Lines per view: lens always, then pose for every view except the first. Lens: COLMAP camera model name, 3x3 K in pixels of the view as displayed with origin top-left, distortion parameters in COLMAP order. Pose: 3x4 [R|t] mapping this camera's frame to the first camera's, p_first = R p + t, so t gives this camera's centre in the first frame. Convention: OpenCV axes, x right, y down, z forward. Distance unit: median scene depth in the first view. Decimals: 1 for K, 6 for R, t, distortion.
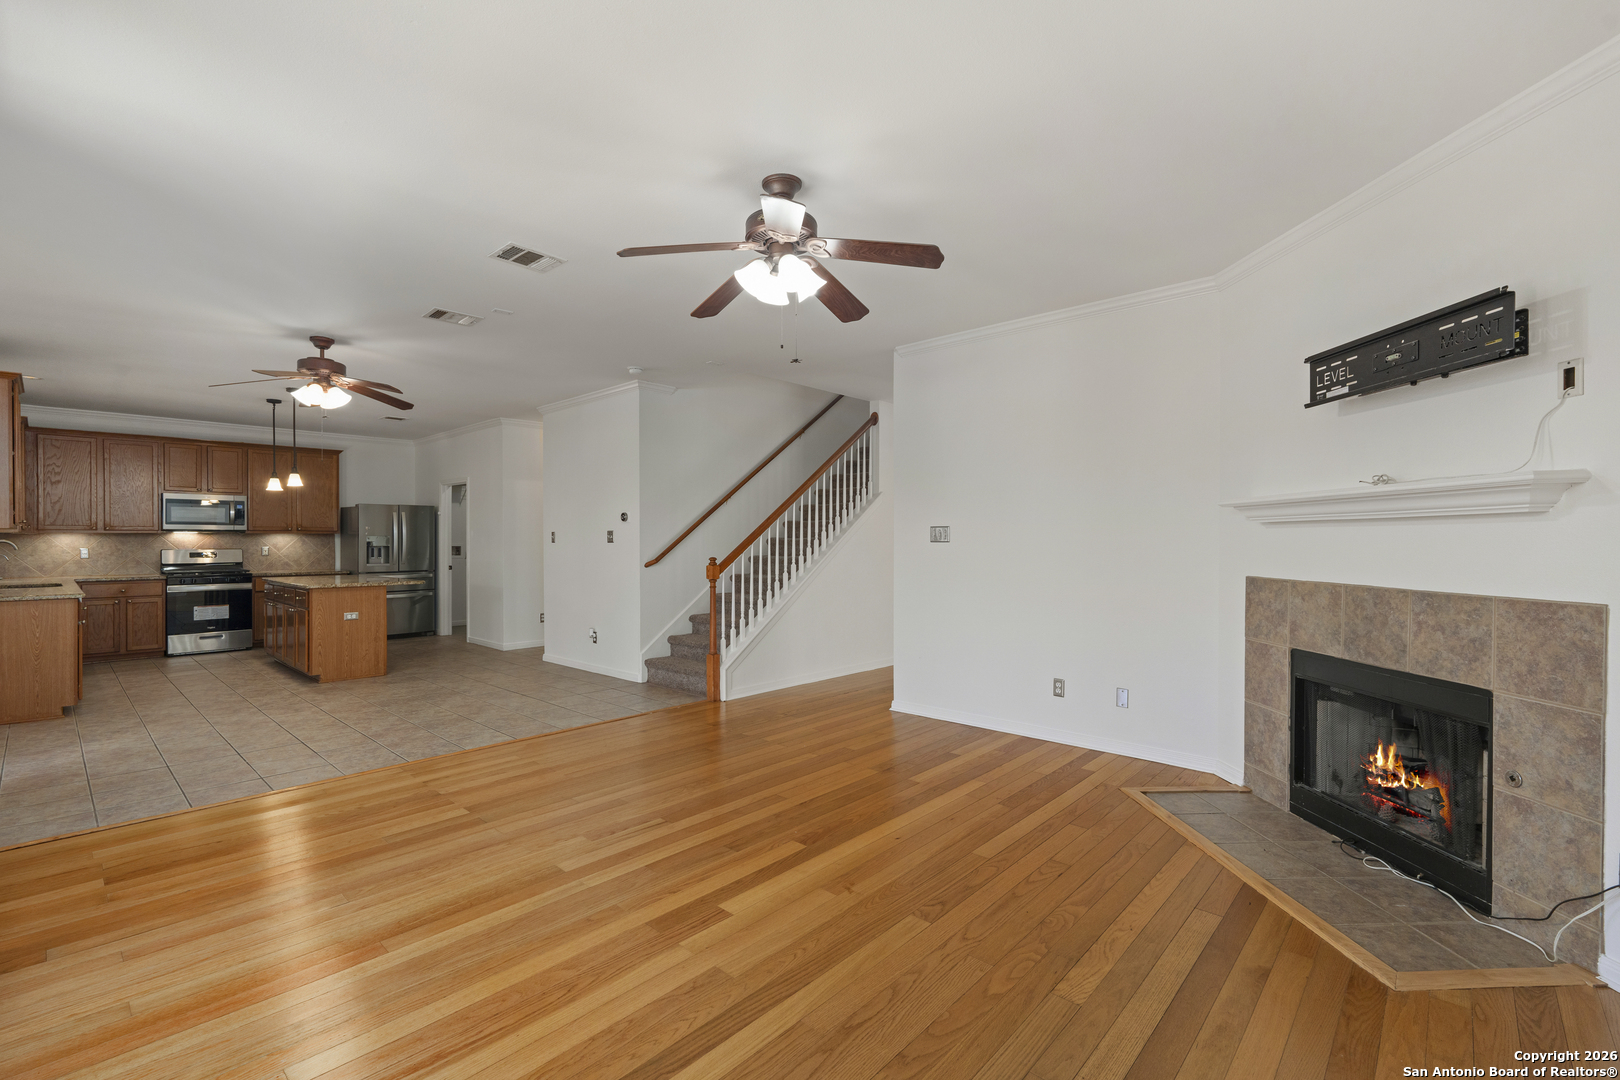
lens RADIAL K [[710.7, 0, 809.1], [0, 710.7, 538.5], [0, 0, 1]] dist [-0.003860, -0.000020]
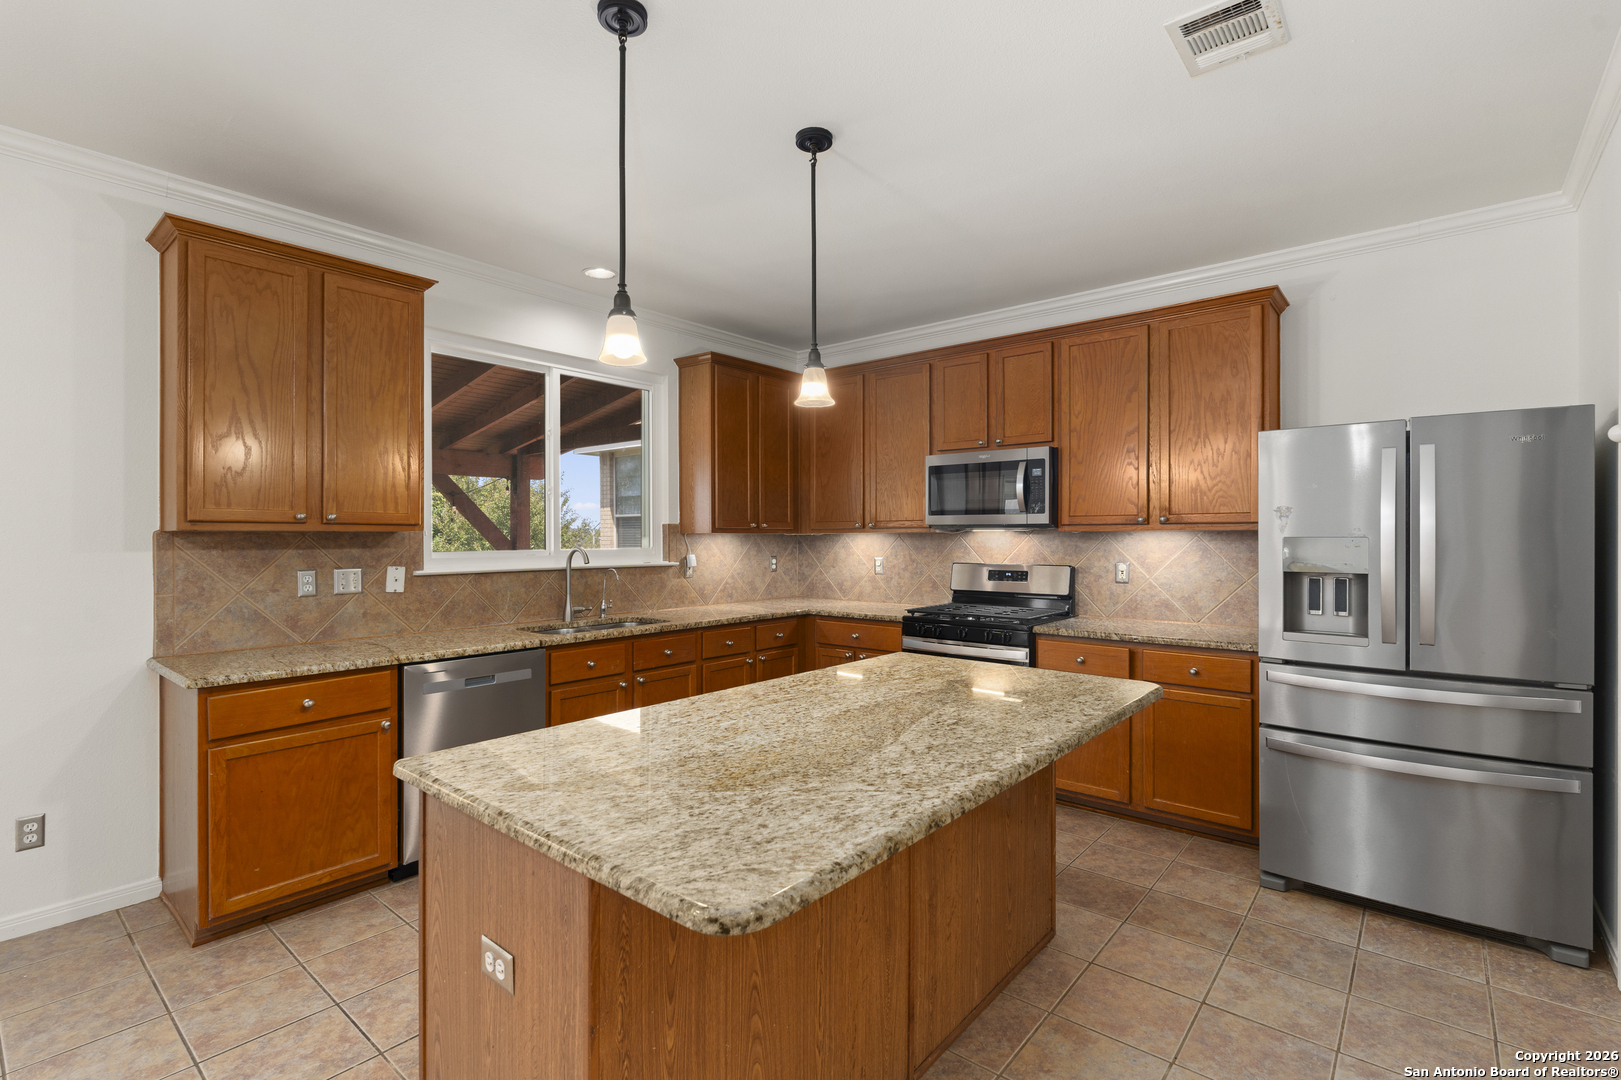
lens RADIAL K [[751.9, 0, 808.8], [0, 751.9, 535.9], [0, 0, 1]] dist [-0.001055, 0.000398]
pose [[0.044864, 0.000465, -0.998993, -0.354459], [0.002798, 0.999996, 0.000591, -0.005710], [0.998989, -0.002822, 0.044862, 0.876307]]
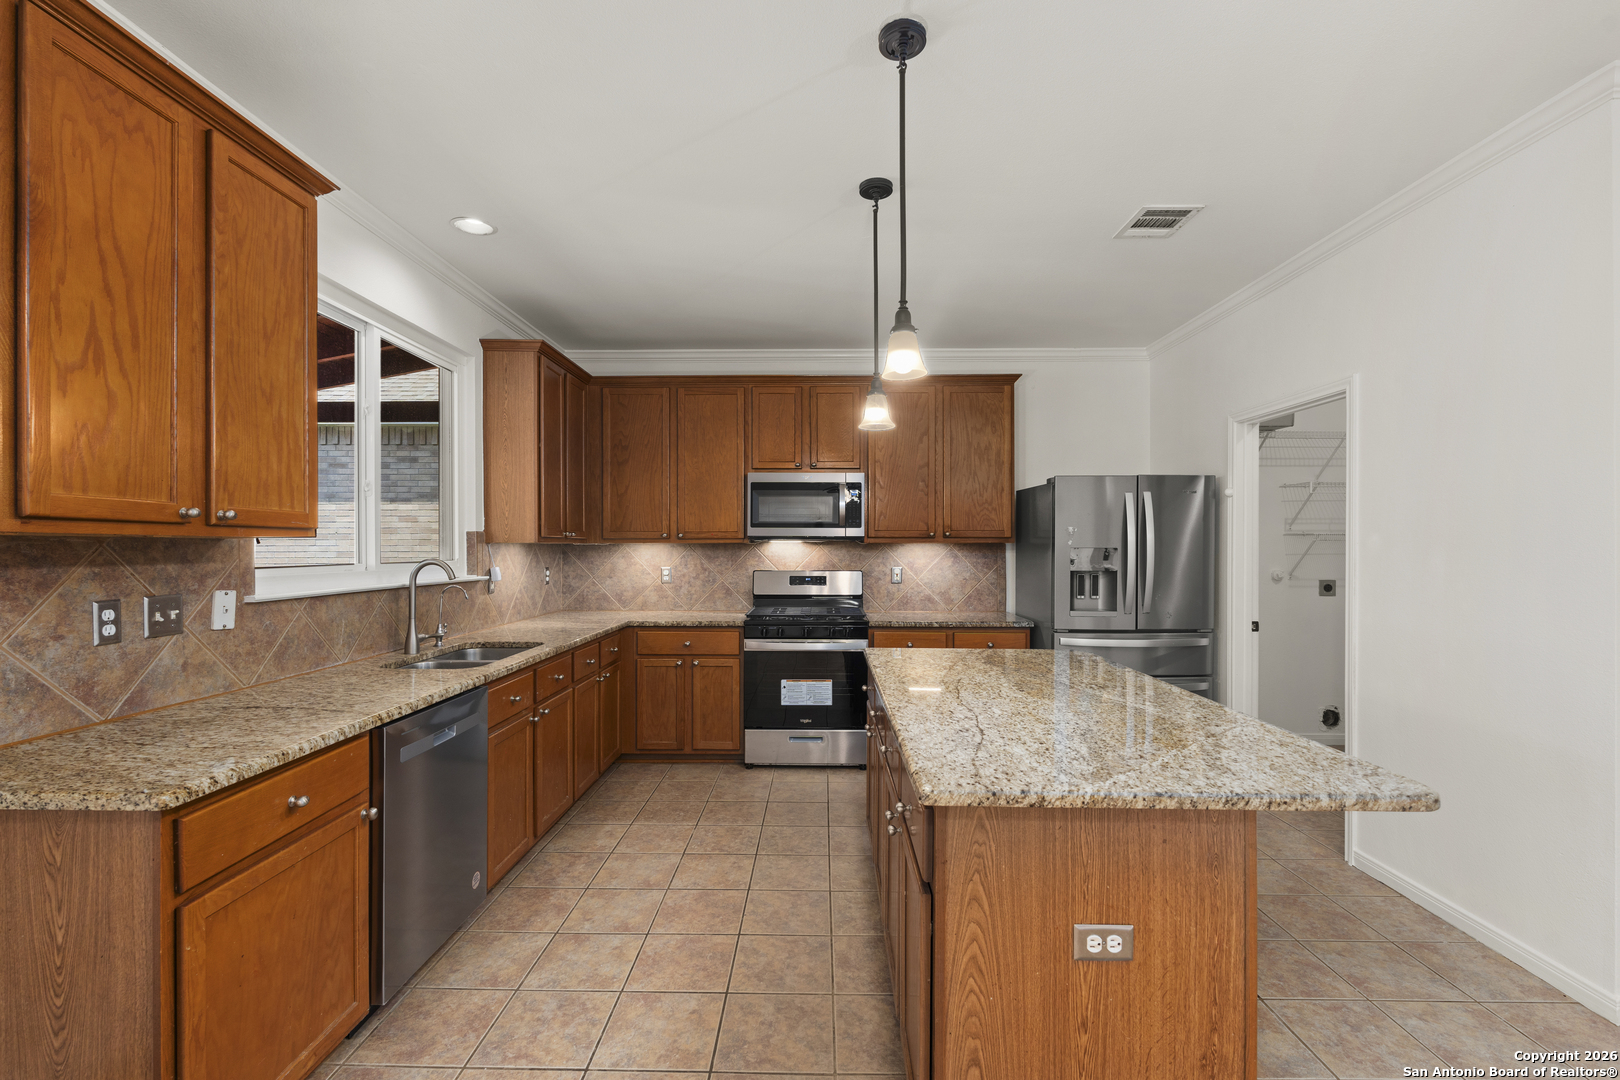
lens RADIAL K [[710.7, 0, 808.9], [0, 710.7, 546.7], [0, 0, 1]] dist [-0.003860, -0.000020]
pose [[0.664291, 0.002084, -0.747471, -0.444715], [-0.000569, 0.999997, 0.002282, -0.005961], [0.747474, -0.001091, 0.664290, 0.647466]]
